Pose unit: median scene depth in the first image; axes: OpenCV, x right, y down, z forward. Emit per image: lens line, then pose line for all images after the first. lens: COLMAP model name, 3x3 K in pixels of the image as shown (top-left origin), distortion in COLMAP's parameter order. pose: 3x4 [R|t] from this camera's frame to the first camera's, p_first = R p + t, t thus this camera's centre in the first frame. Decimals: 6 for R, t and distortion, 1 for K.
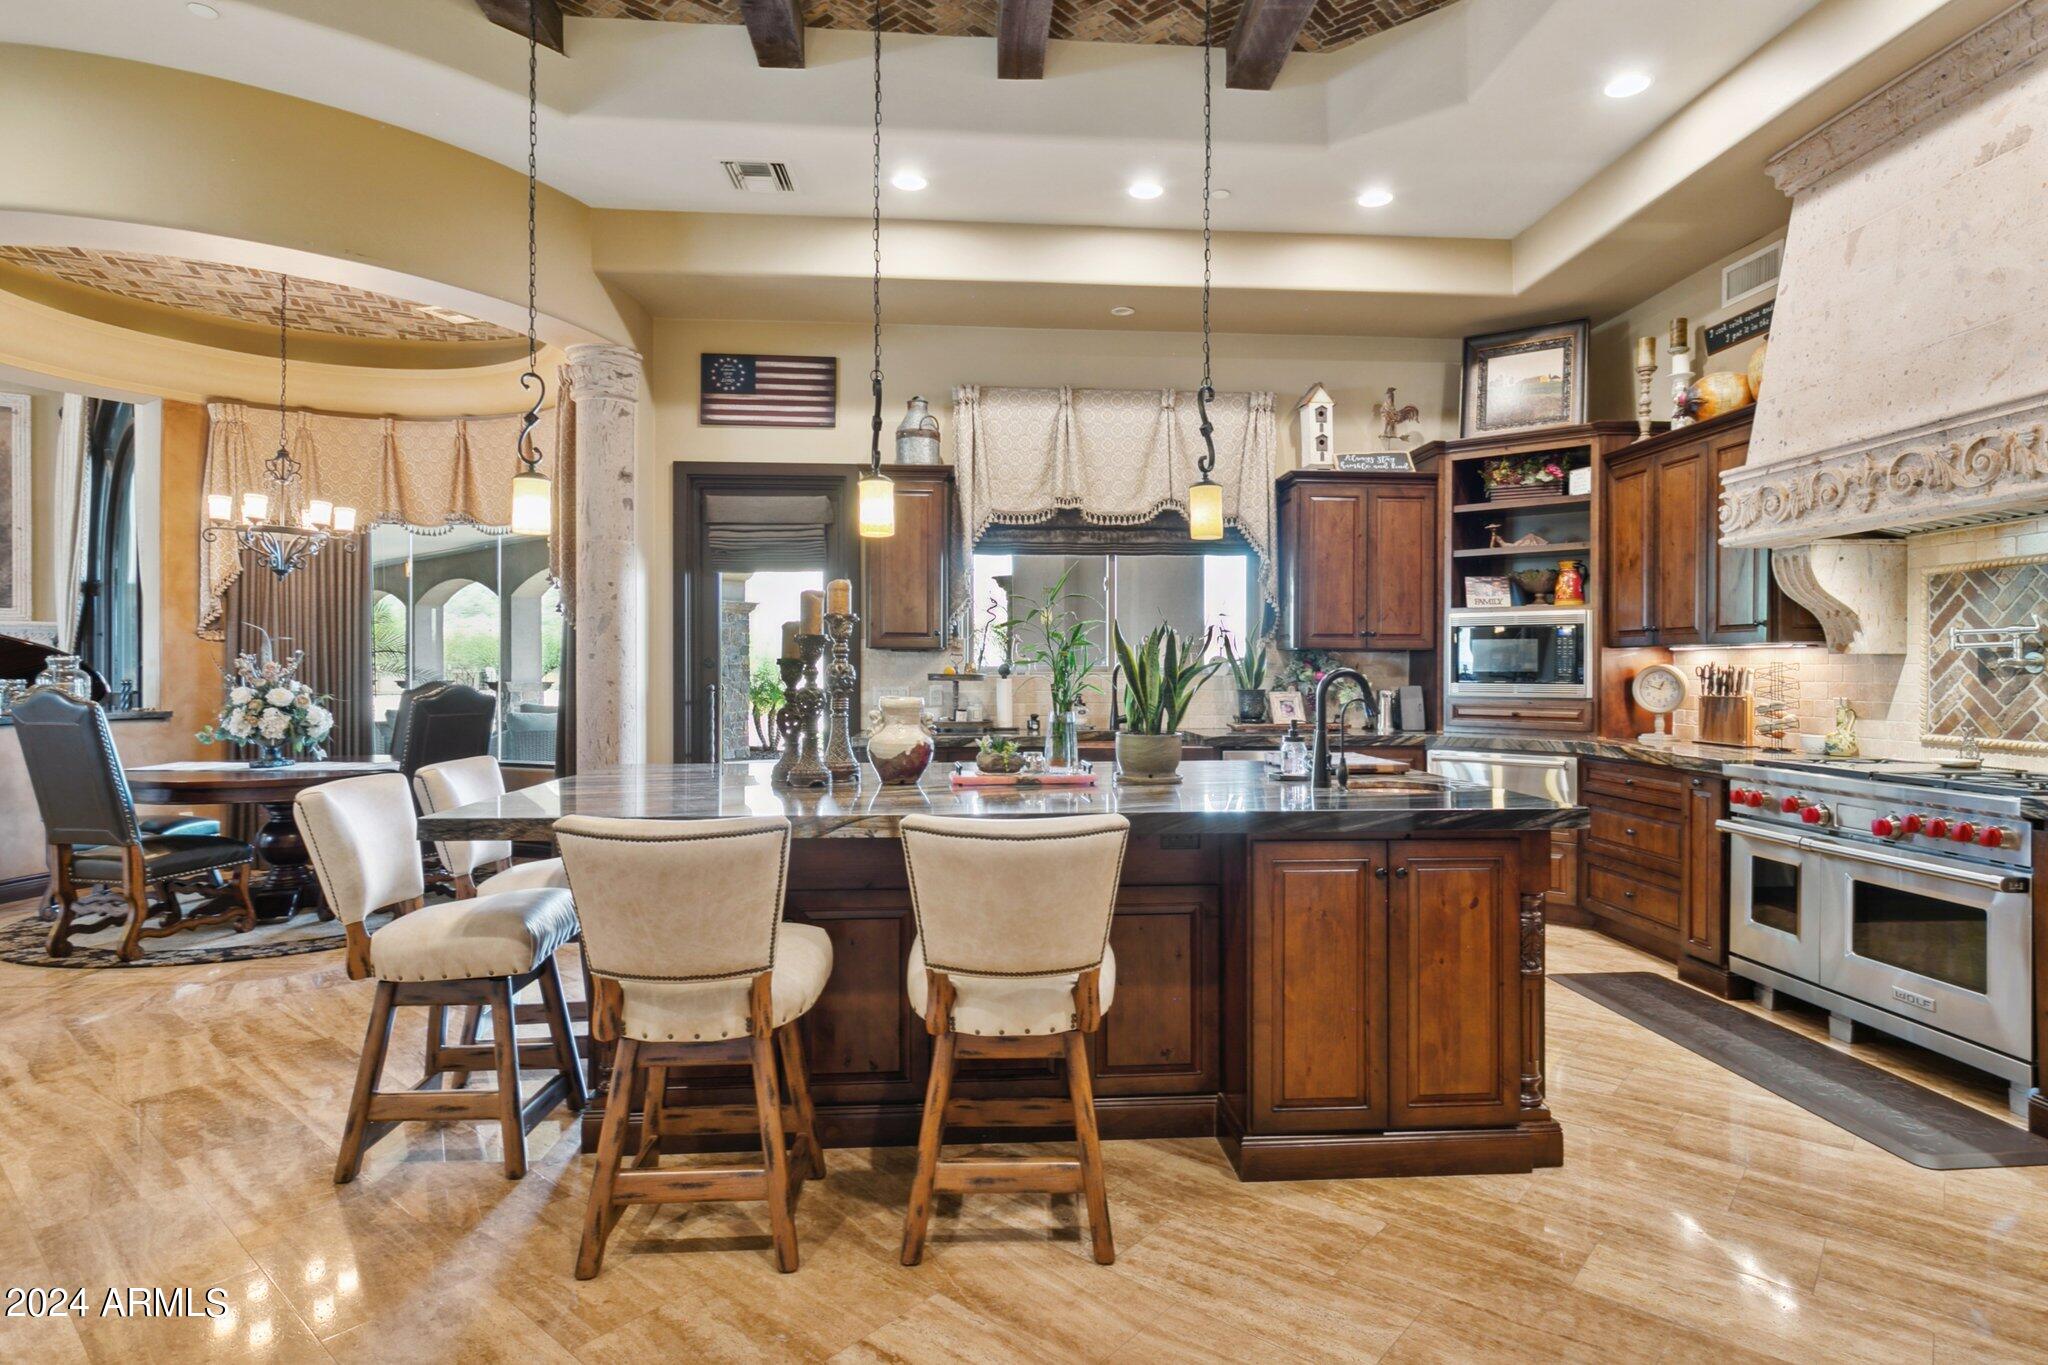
lens RADIAL K [[1076.7, 0, 1044.4], [0, 1076.7, 667.3], [0, 0, 1]] dist [0.000593, -0.000005]
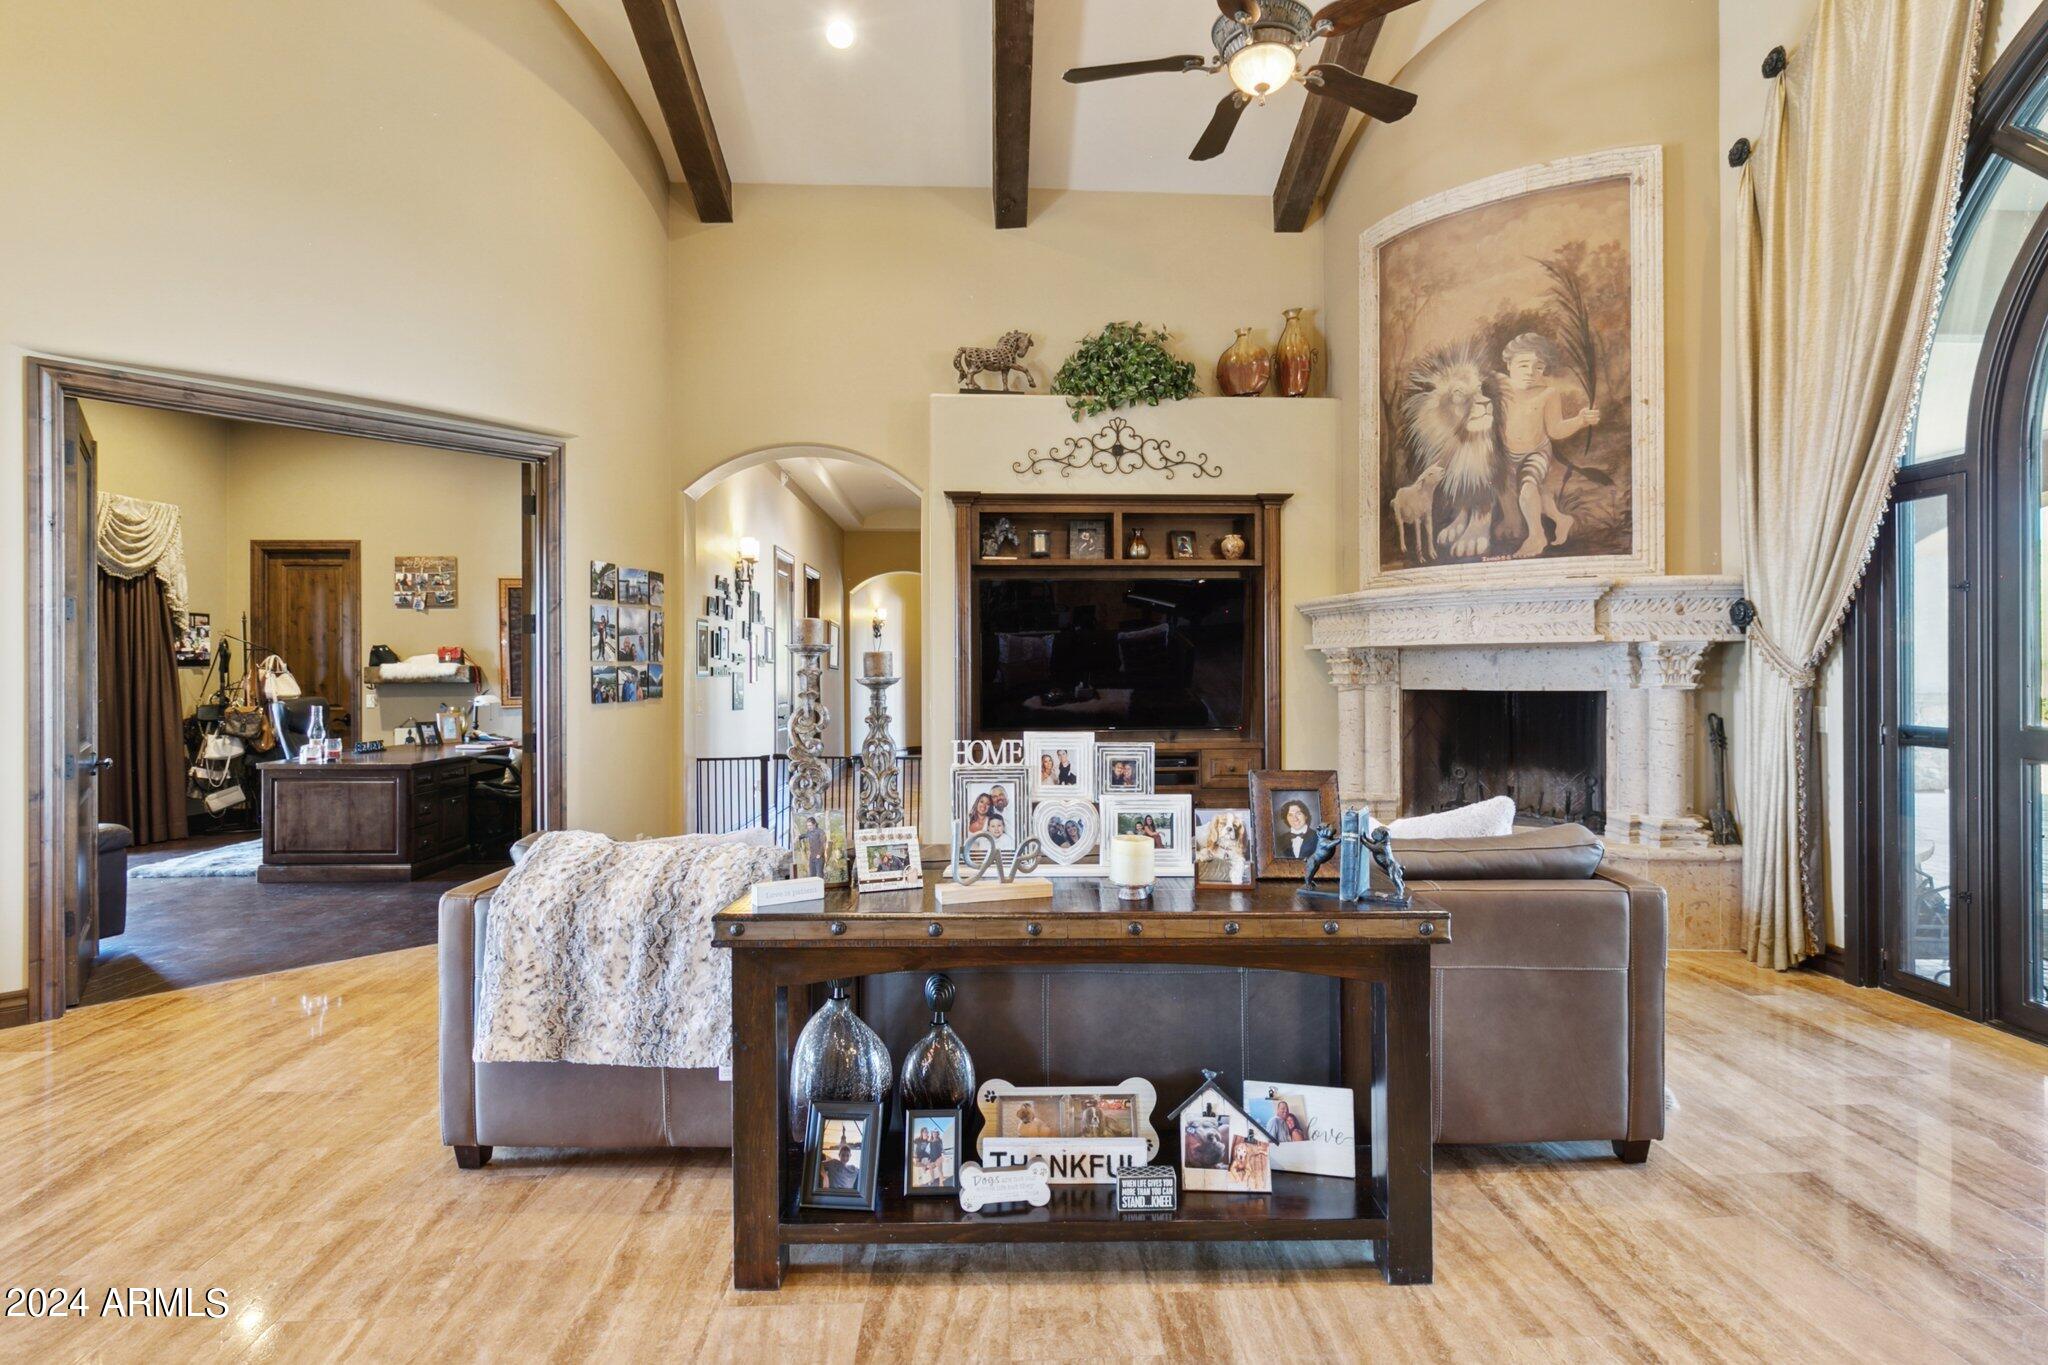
lens RADIAL K [[1022.8, 0, 1037.9], [0, 1022.8, 671.4], [0, 0, 1]] dist [0.001841, -0.001685]
pose [[0.689839, -0.002992, -0.723956, -1.883543], [0.005018, 0.999987, 0.000649, 0.001185], [0.723945, -0.004080, 0.689846, 1.049206]]
